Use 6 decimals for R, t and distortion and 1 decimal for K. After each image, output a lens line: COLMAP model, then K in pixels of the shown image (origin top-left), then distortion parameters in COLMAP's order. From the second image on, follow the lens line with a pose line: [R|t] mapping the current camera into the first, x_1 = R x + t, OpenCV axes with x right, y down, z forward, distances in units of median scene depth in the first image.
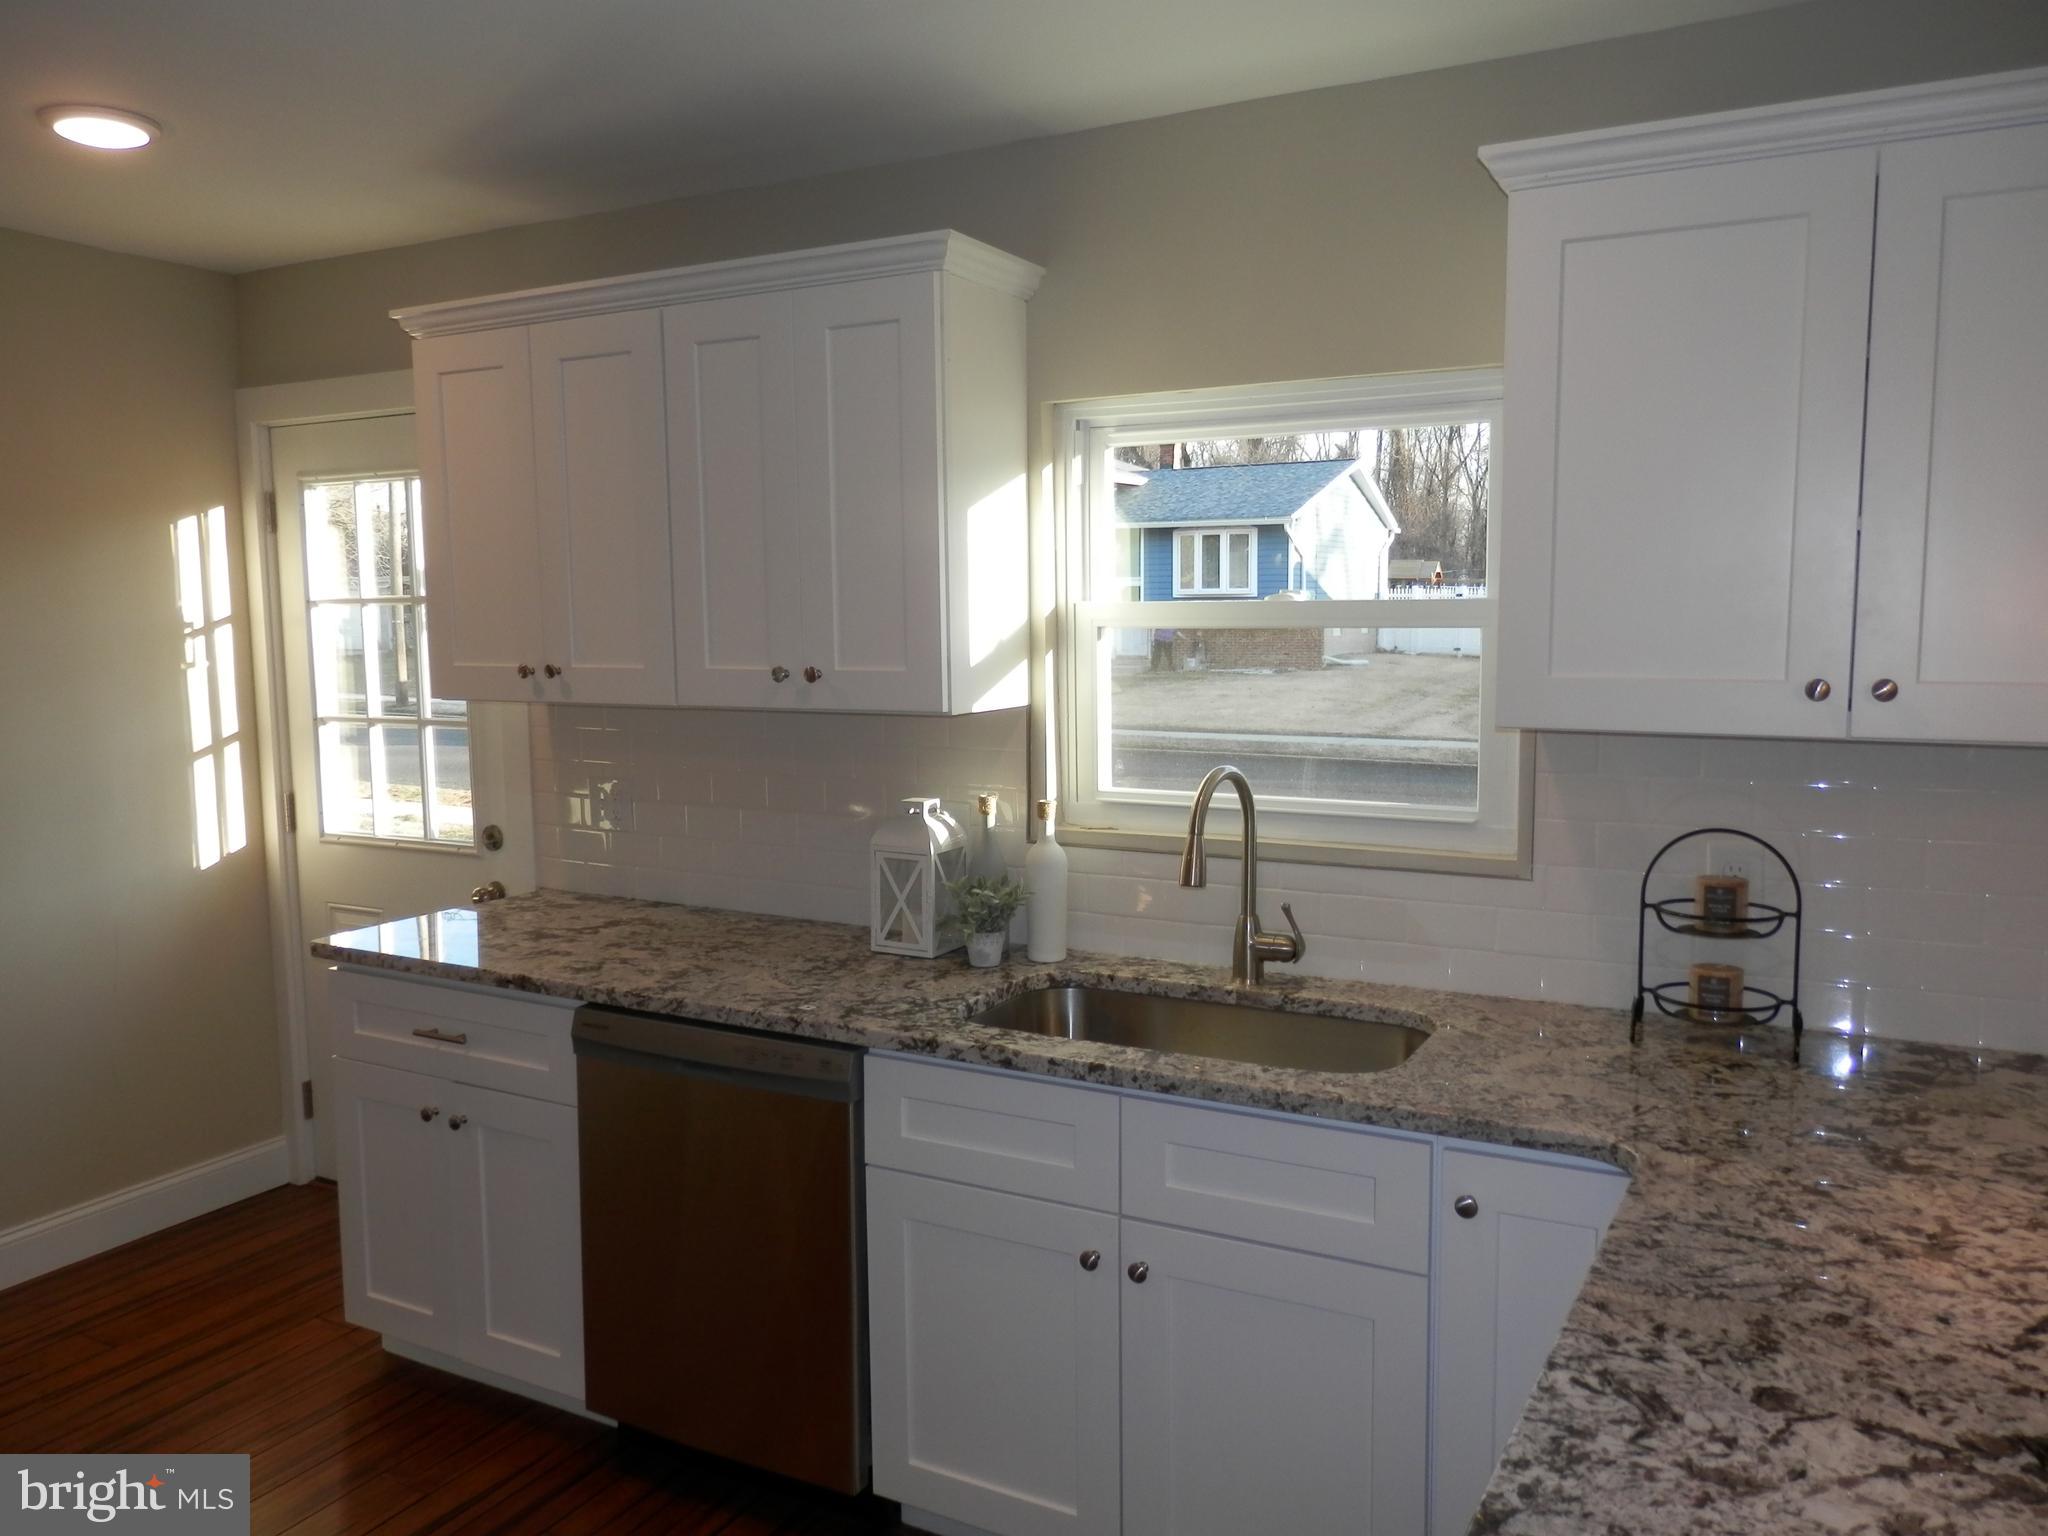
lens RADIAL K [[1525.6, 0, 1033.4], [0, 1525.6, 769.4], [0, 0, 1]] dist [0.003869, 0.006697]
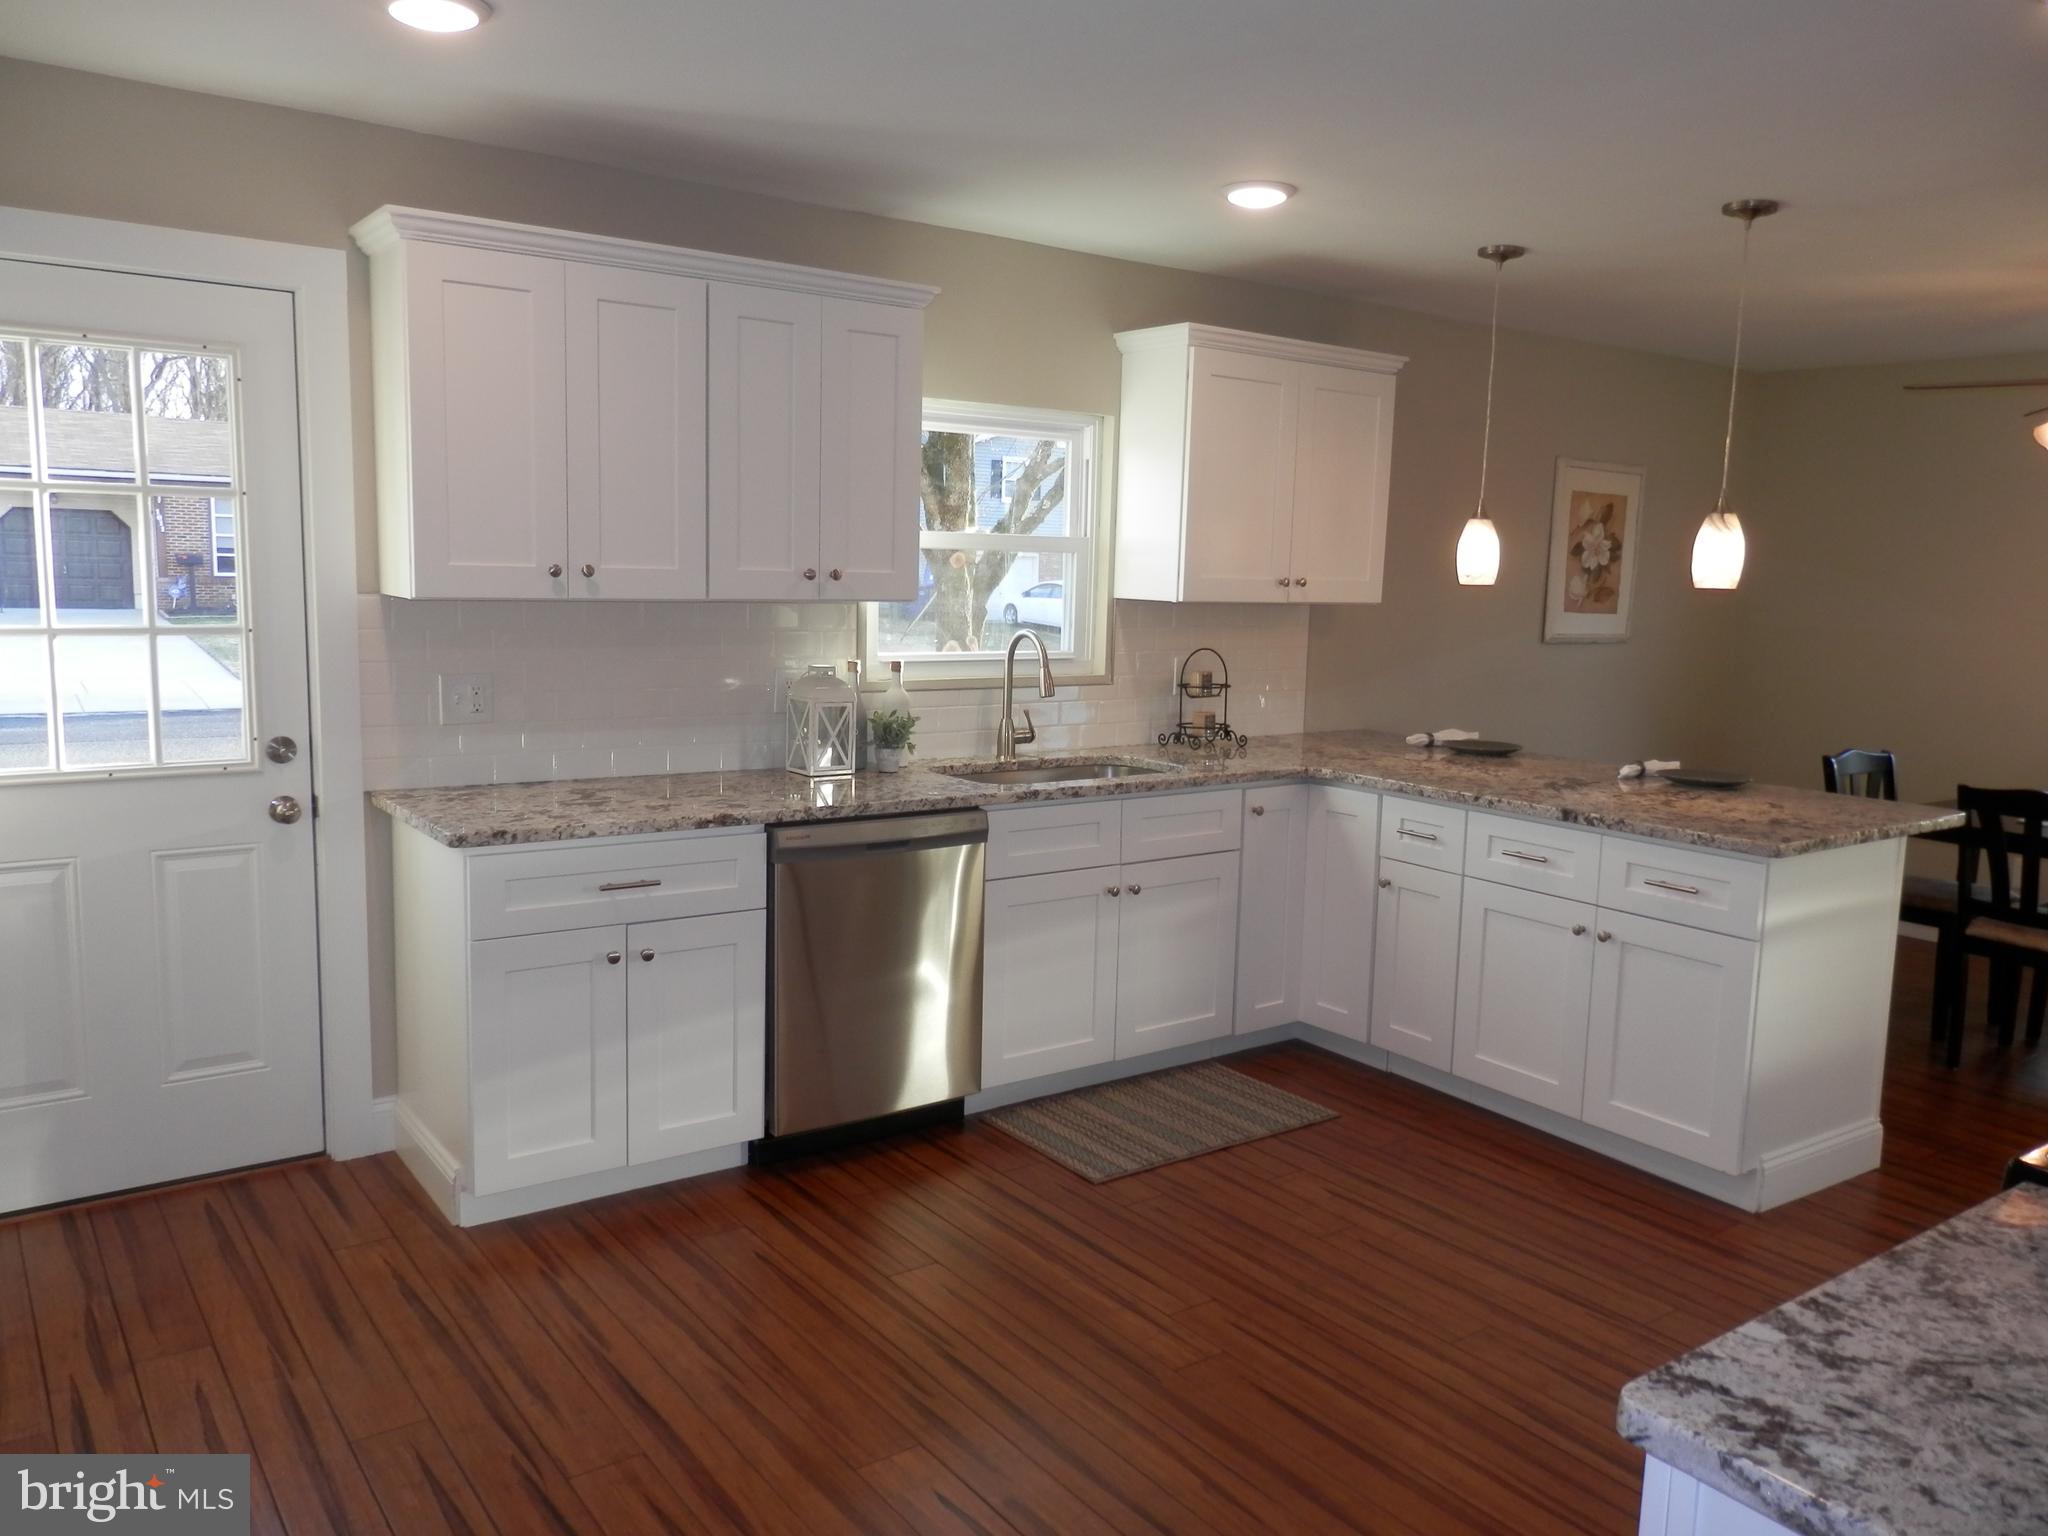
lens RADIAL K [[1525.6, 0, 1031.0], [0, 1525.6, 768.7], [0, 0, 1]] dist [0.003869, 0.006697]
pose [[0.431774, -0.103471, 0.896027, -1.287440], [0.063785, 0.994414, 0.084096, 0.008102], [-0.899724, 0.020842, 0.435962, 0.216894]]
